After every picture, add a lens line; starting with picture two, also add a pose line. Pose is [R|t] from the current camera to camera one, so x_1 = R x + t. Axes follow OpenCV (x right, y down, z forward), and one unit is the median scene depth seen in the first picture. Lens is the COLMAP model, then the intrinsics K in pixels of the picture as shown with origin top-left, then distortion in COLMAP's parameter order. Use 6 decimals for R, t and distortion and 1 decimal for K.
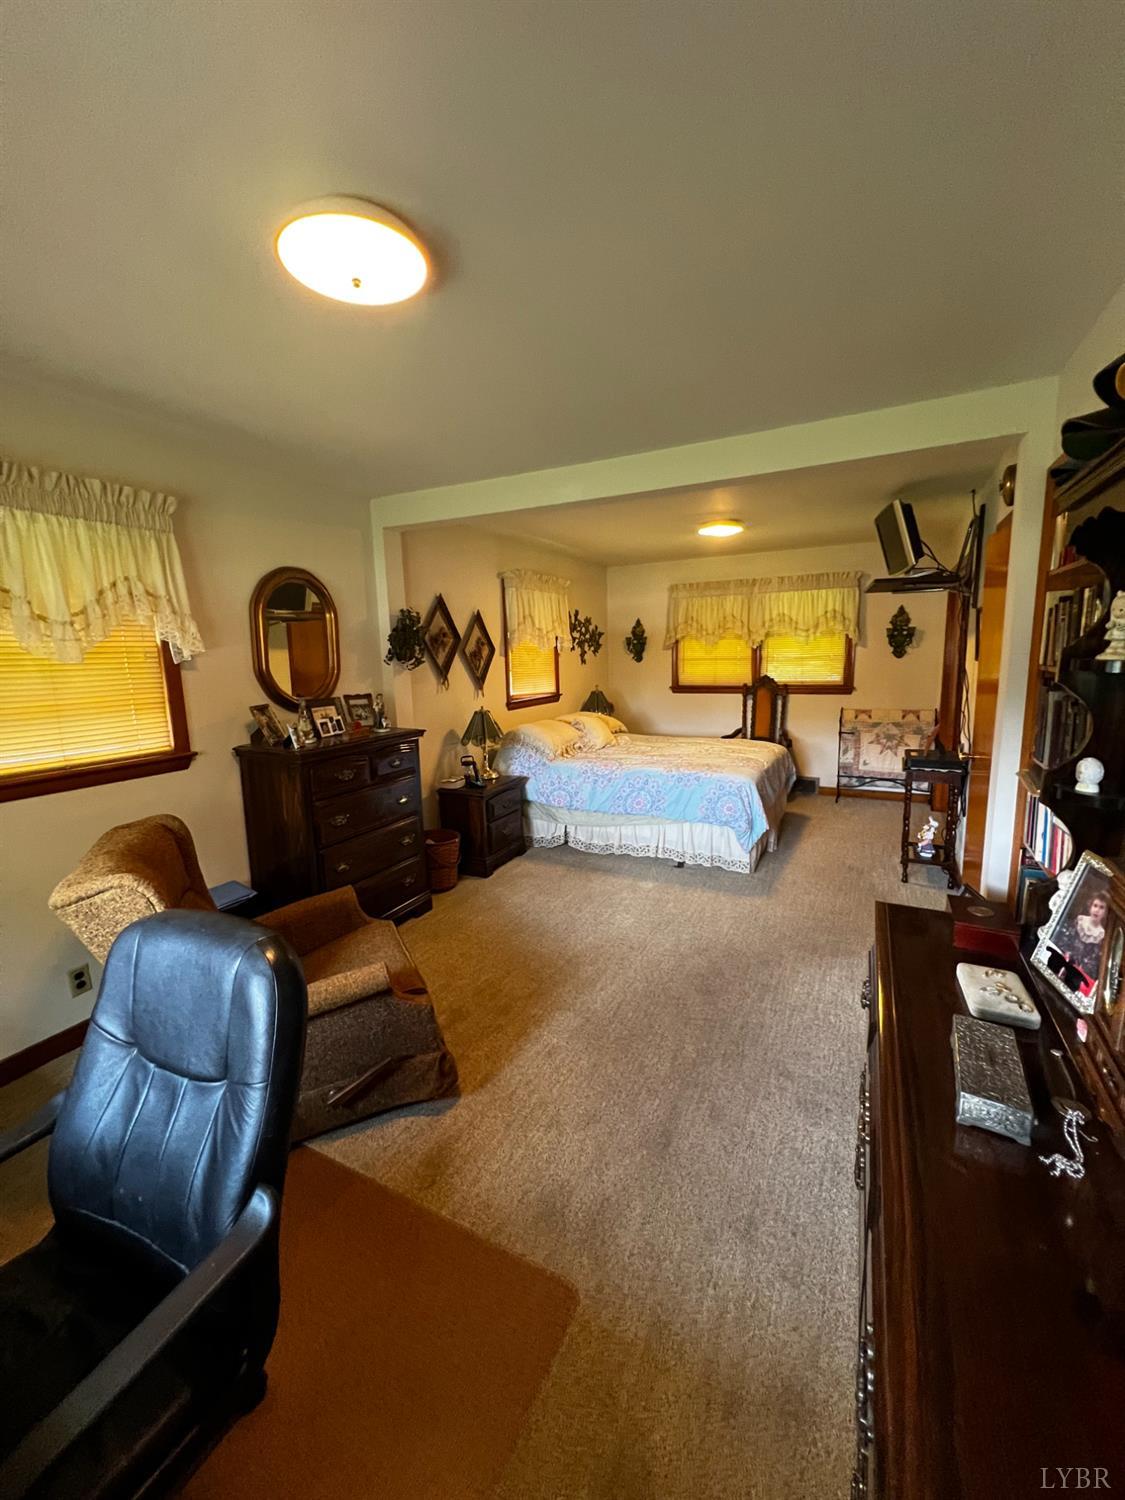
lens RADIAL K [[600.0, 0, 564.5], [0, 600.0, 745.5], [0, 0, 1]] dist [-0.002140, 0.000717]
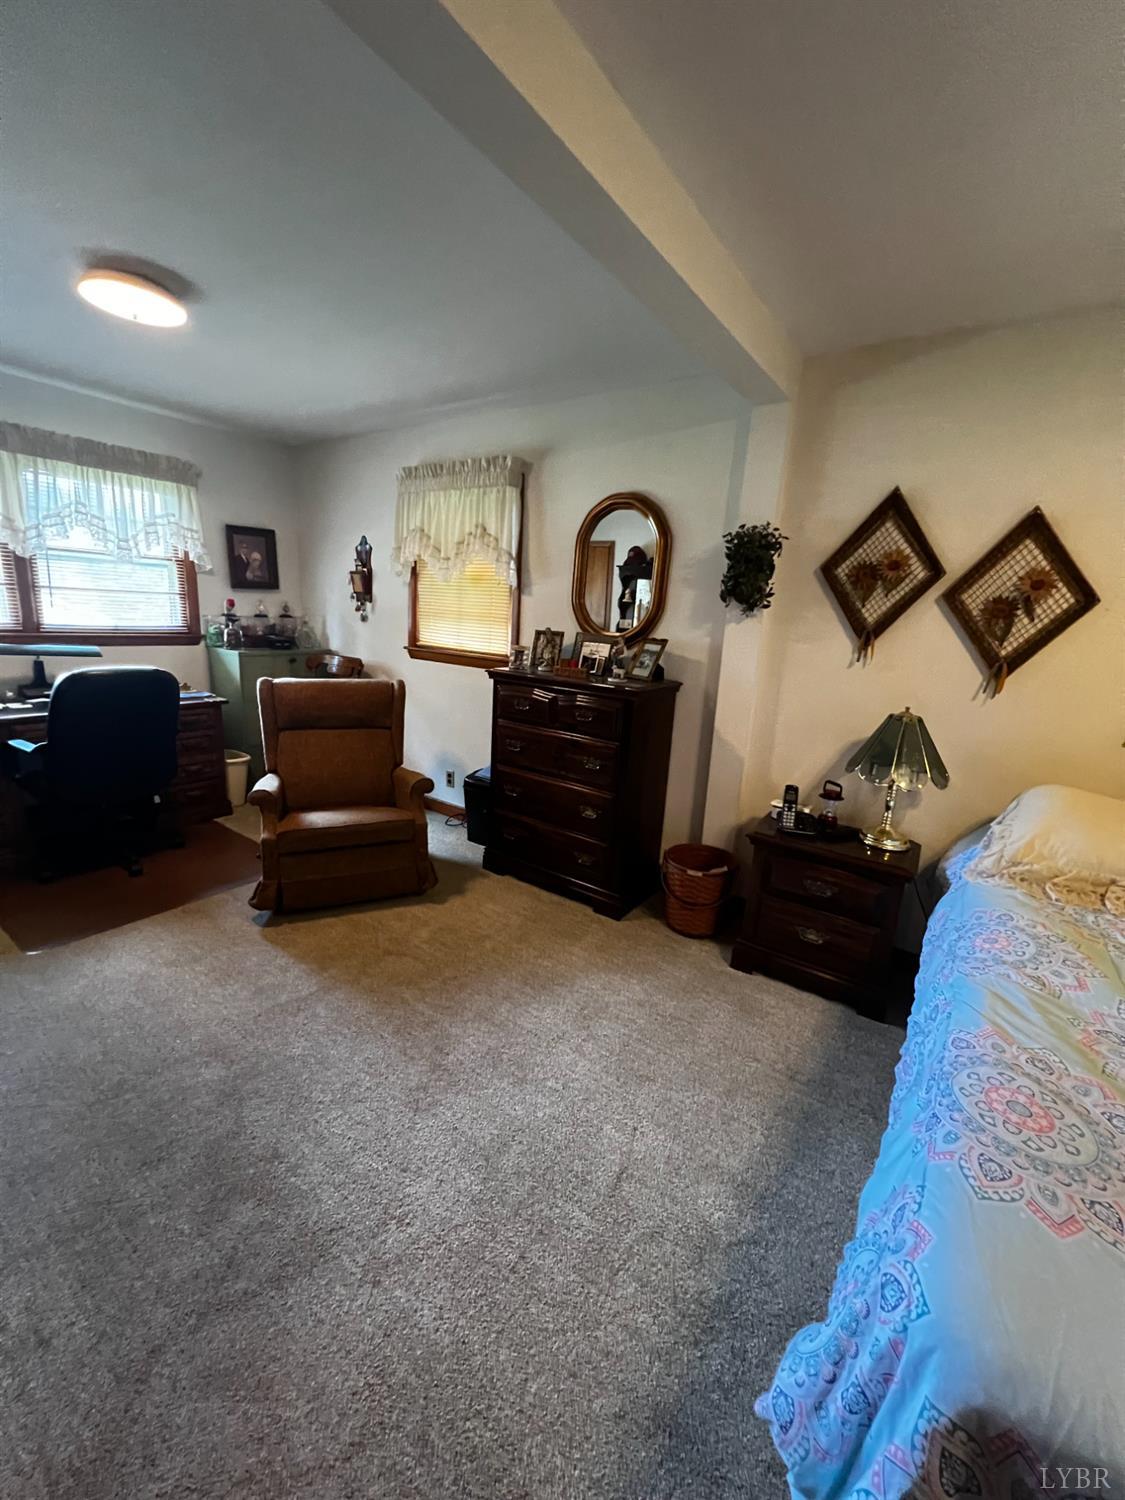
lens RADIAL K [[600.0, 0, 562.8], [0, 600.0, 749.5], [0, 0, 1]] dist [-0.002140, 0.000717]
pose [[-0.144848, 0.238630, -0.960247, 0.348865], [-0.207678, 0.941532, 0.265306, -0.092807], [0.967414, 0.237851, -0.086820, 0.681781]]
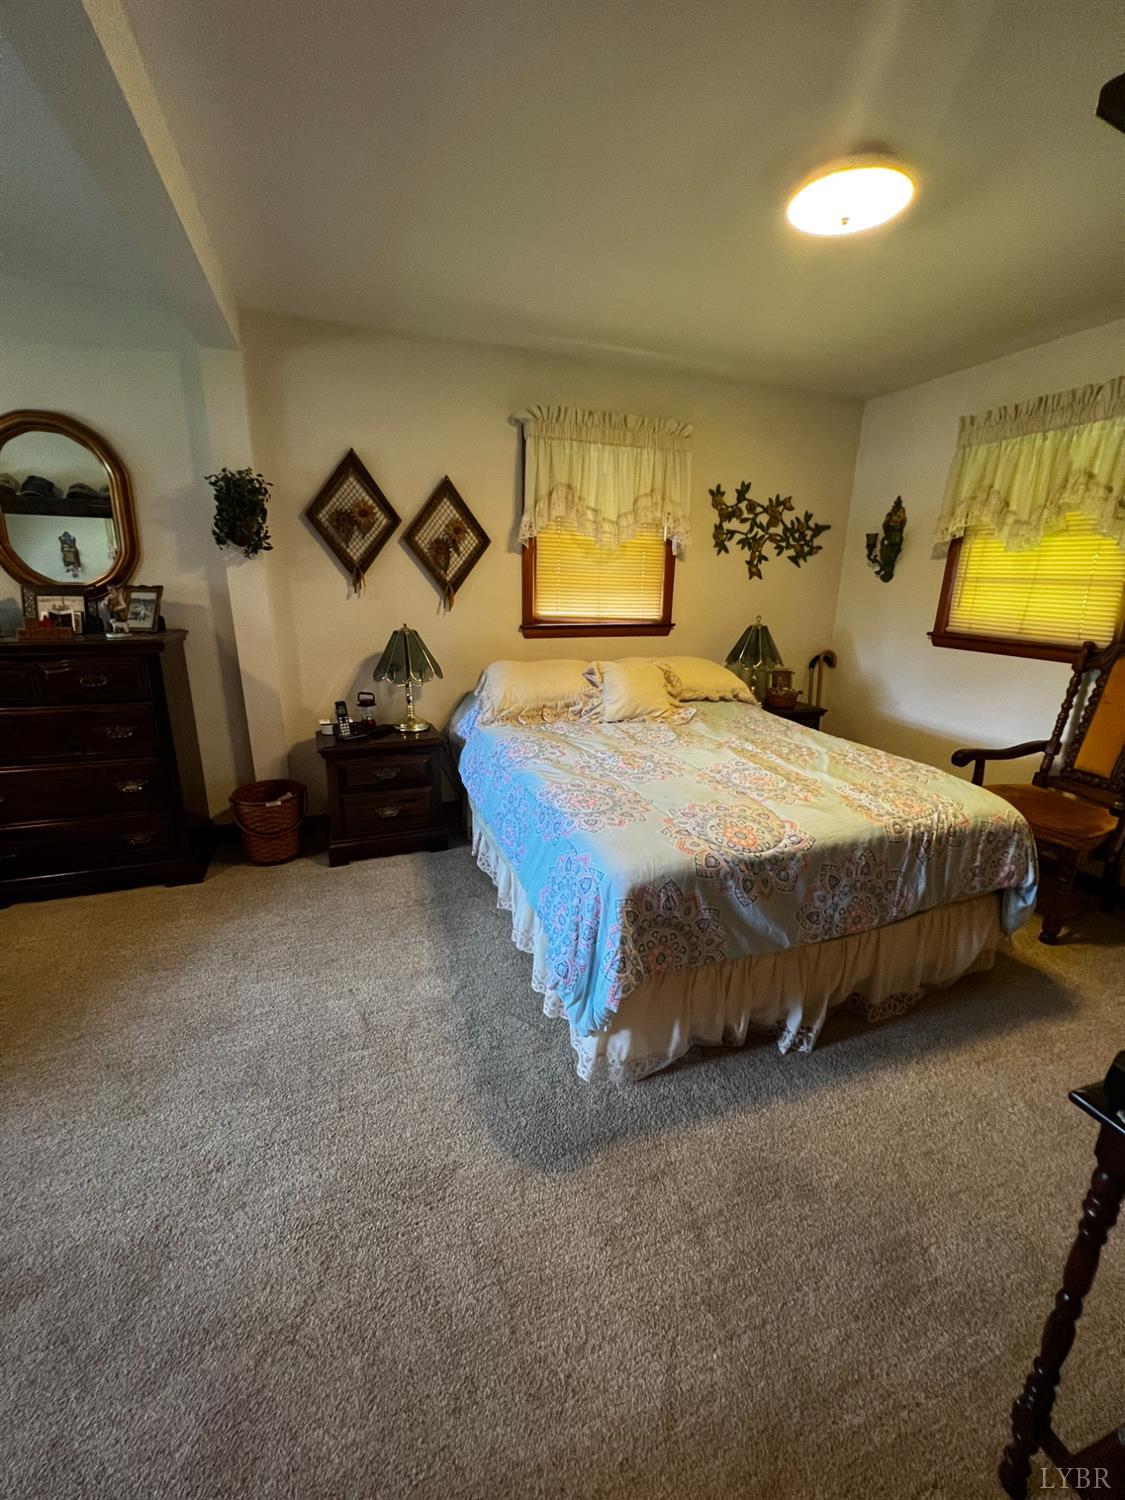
lens RADIAL K [[600.0, 0, 562.4], [0, 600.0, 748.8], [0, 0, 1]] dist [-0.002140, 0.000717]
pose [[0.727614, 0.228278, -0.646890, 0.404574], [-0.141933, 0.972699, 0.183608, -0.068523], [0.671143, -0.041781, 0.740150, 0.542343]]
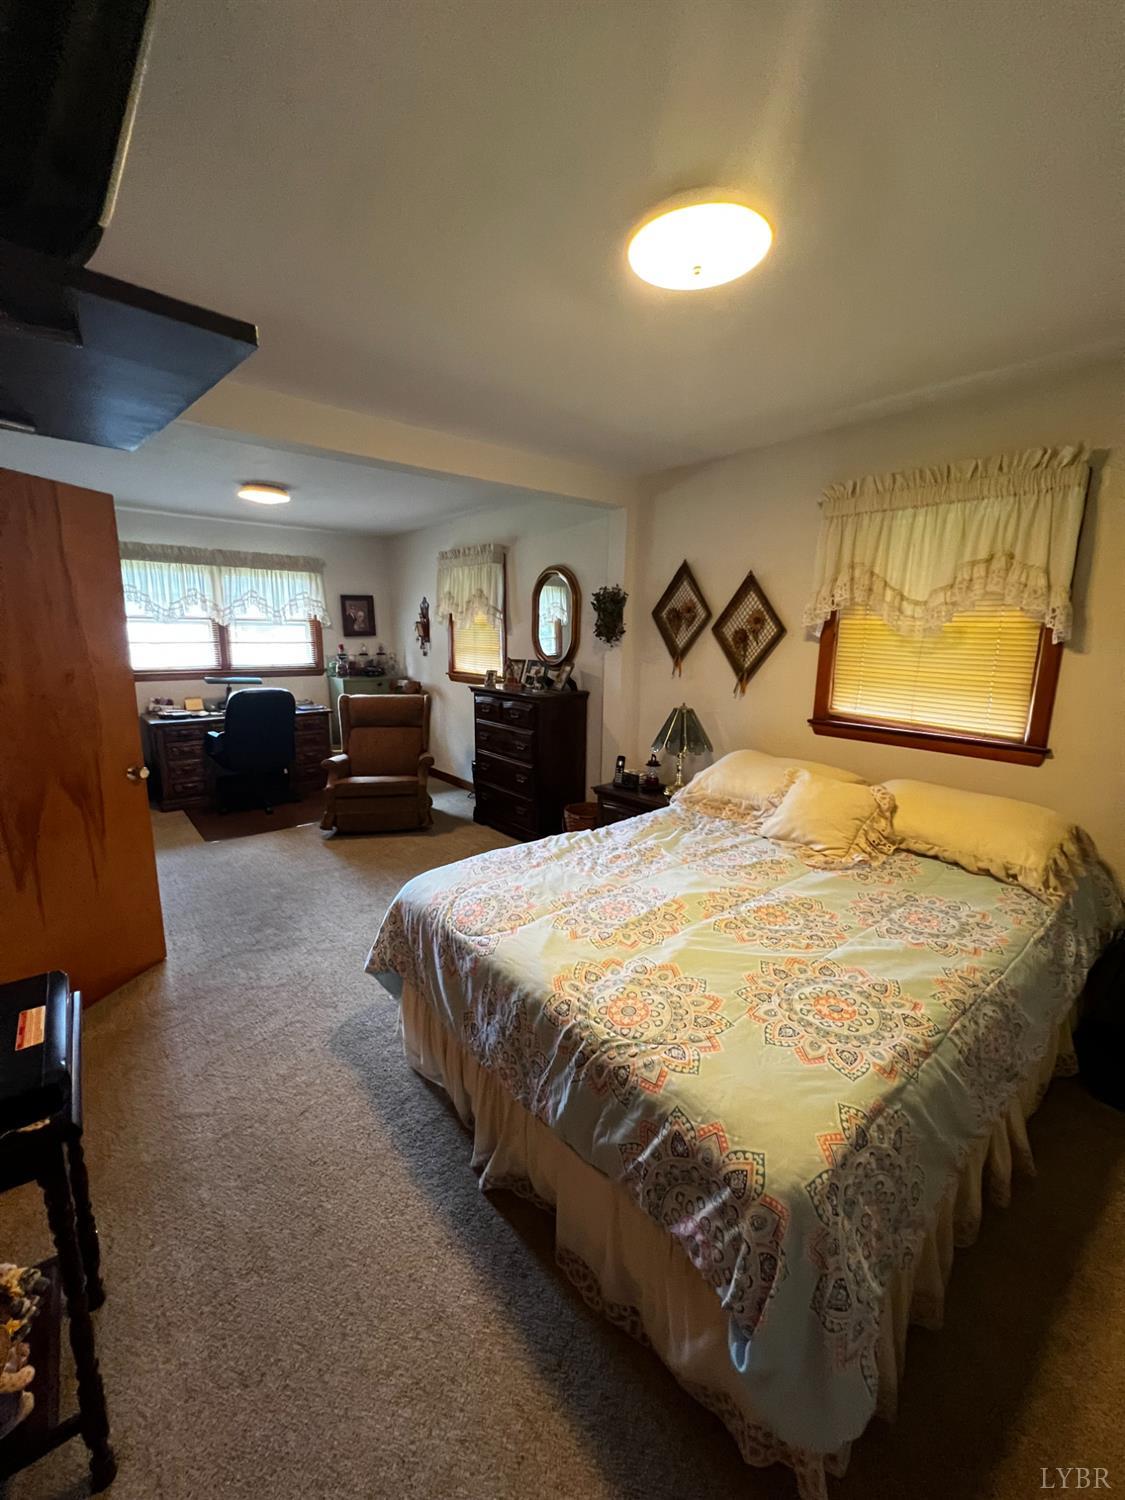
lens RADIAL K [[600.0, 0, 561.4], [0, 600.0, 751.1], [0, 0, 1]] dist [-0.002140, 0.000717]
pose [[-0.386993, 0.200538, -0.900012, 0.552169], [-0.148408, 0.949793, 0.275443, -0.171863], [0.910061, 0.240163, -0.337802, 0.998672]]
